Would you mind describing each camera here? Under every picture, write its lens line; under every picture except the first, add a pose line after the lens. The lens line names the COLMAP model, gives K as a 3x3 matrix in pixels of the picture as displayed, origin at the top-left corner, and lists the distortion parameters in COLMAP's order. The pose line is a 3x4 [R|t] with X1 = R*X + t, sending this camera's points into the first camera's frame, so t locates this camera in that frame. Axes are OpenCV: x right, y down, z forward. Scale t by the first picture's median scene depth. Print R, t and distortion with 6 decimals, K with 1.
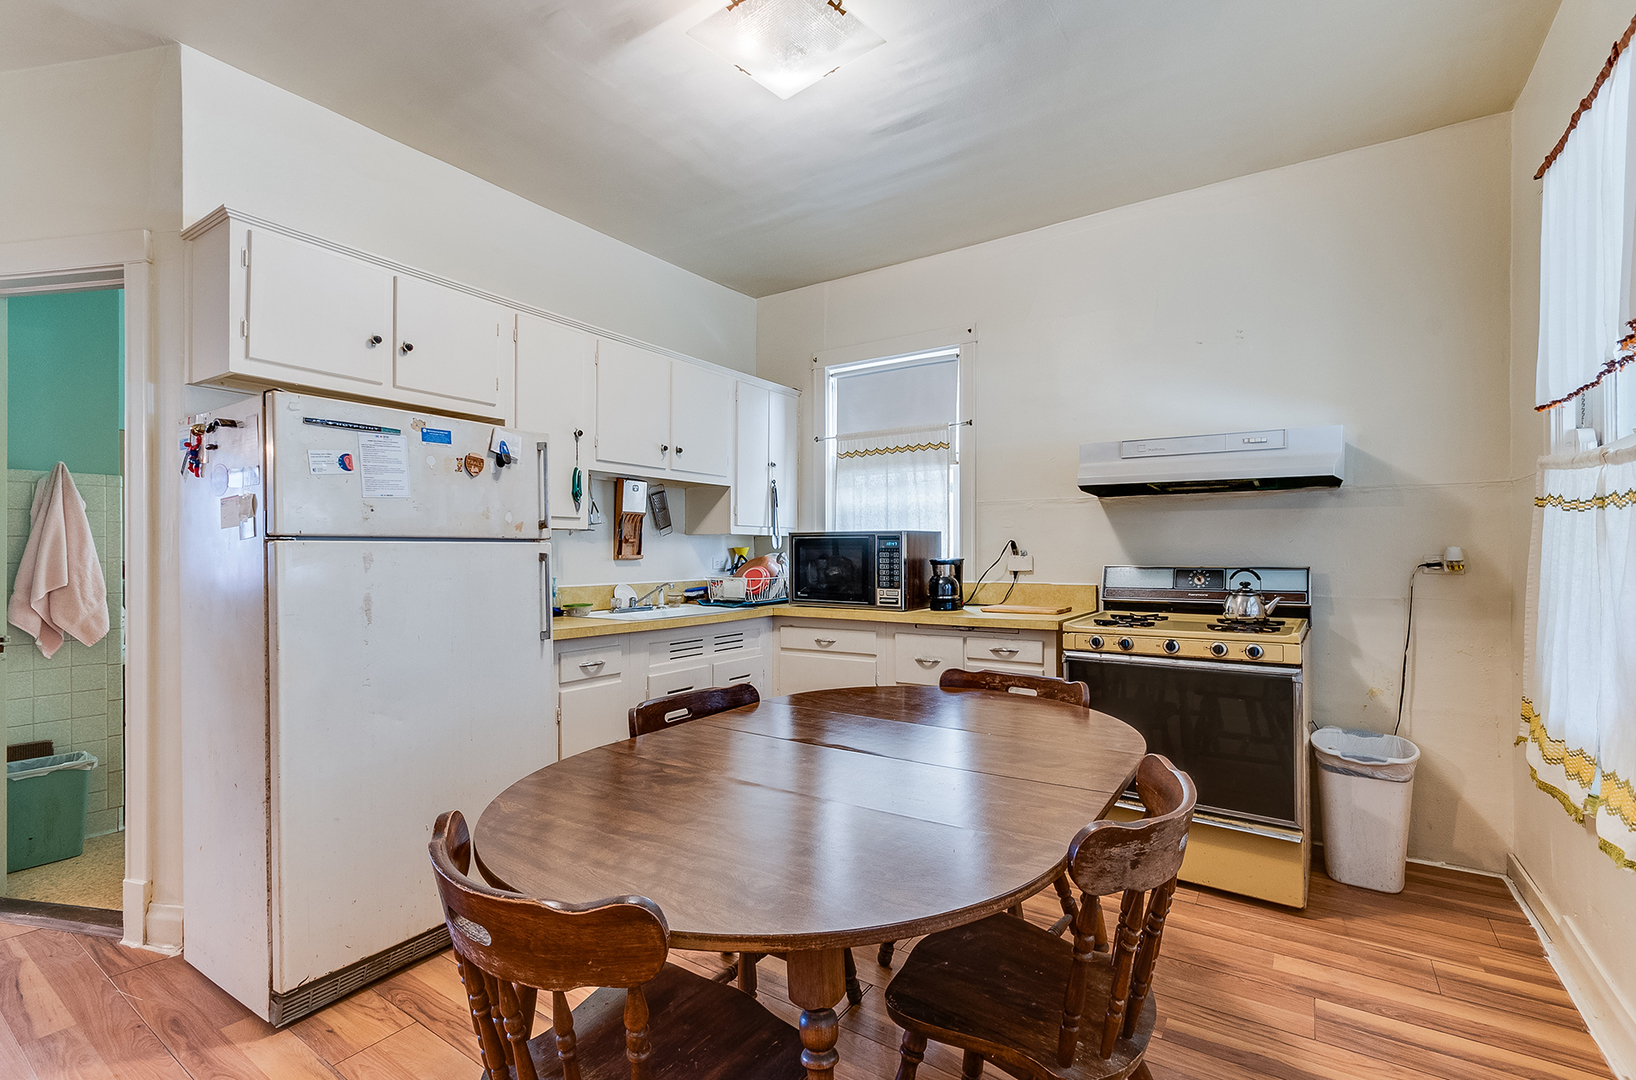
lens RADIAL K [[727.5, 0, 823.2], [0, 727.5, 546.8], [0, 0, 1]] dist [0.002694, -0.000597]
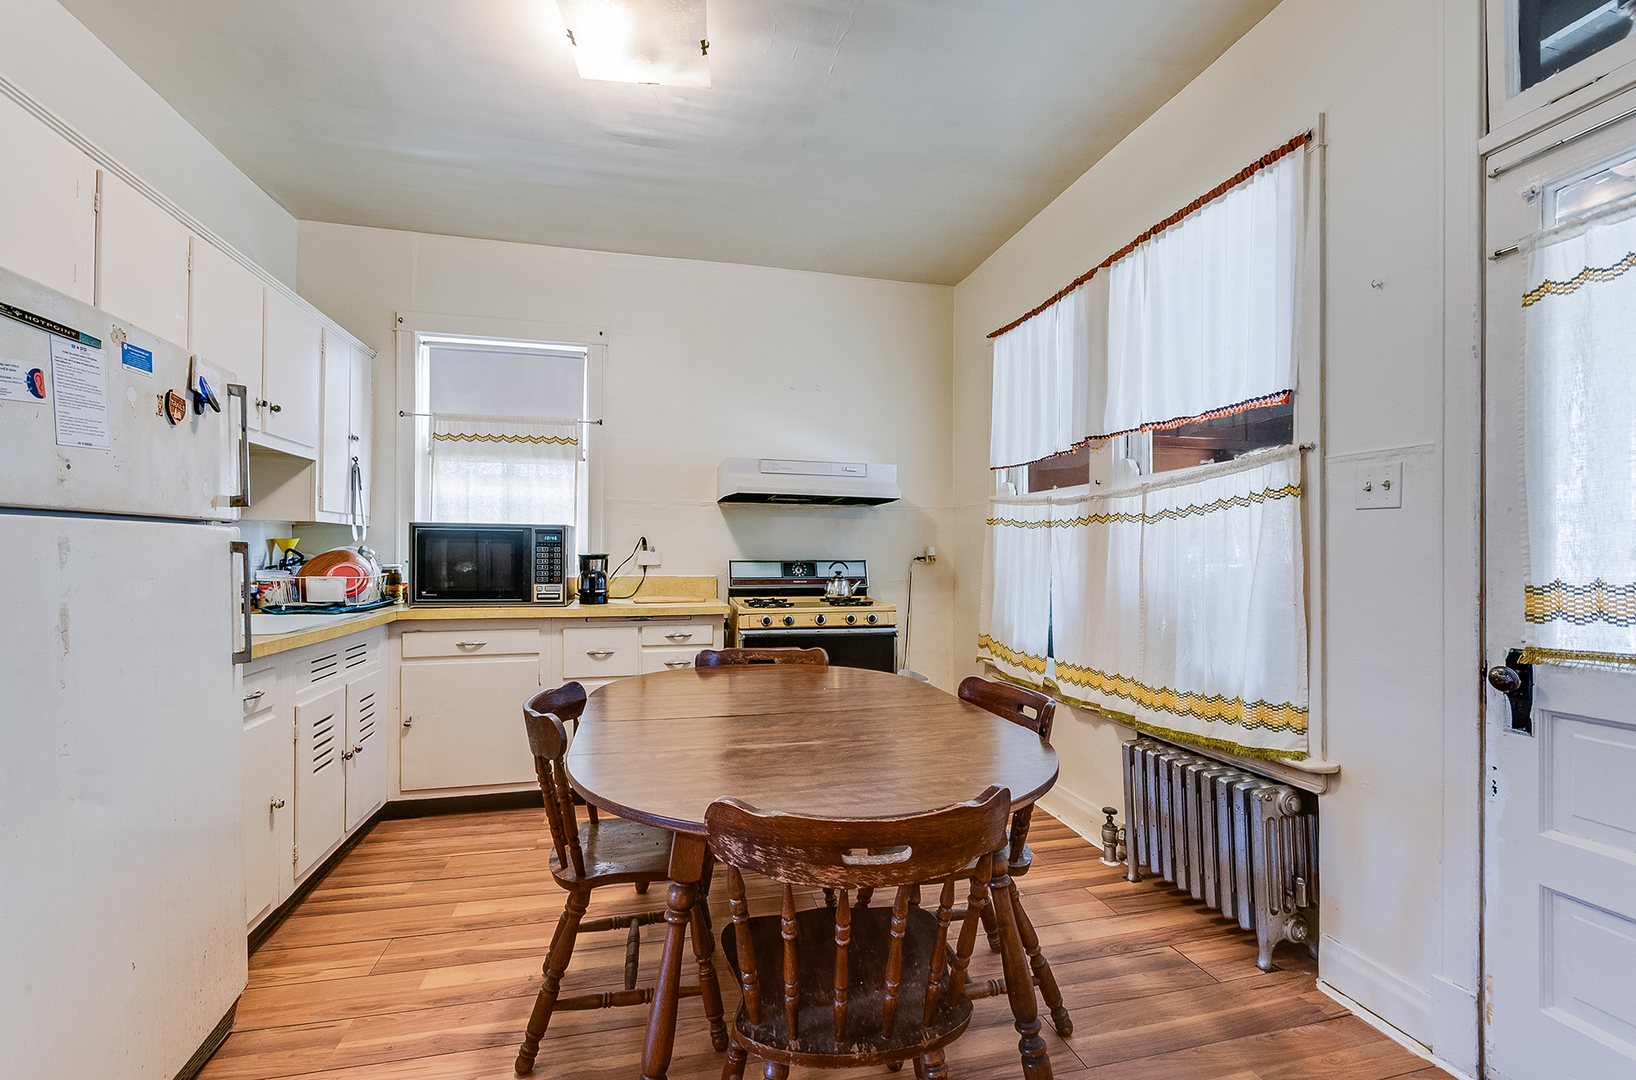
lens RADIAL K [[727.5, 0, 823.2], [0, 727.5, 546.8], [0, 0, 1]] dist [0.002694, -0.000597]
pose [[0.674952, 0.011682, 0.737769, -0.415881], [-0.013155, 0.999906, -0.003798, 0.007128], [-0.737744, -0.007142, 0.675042, 0.079648]]
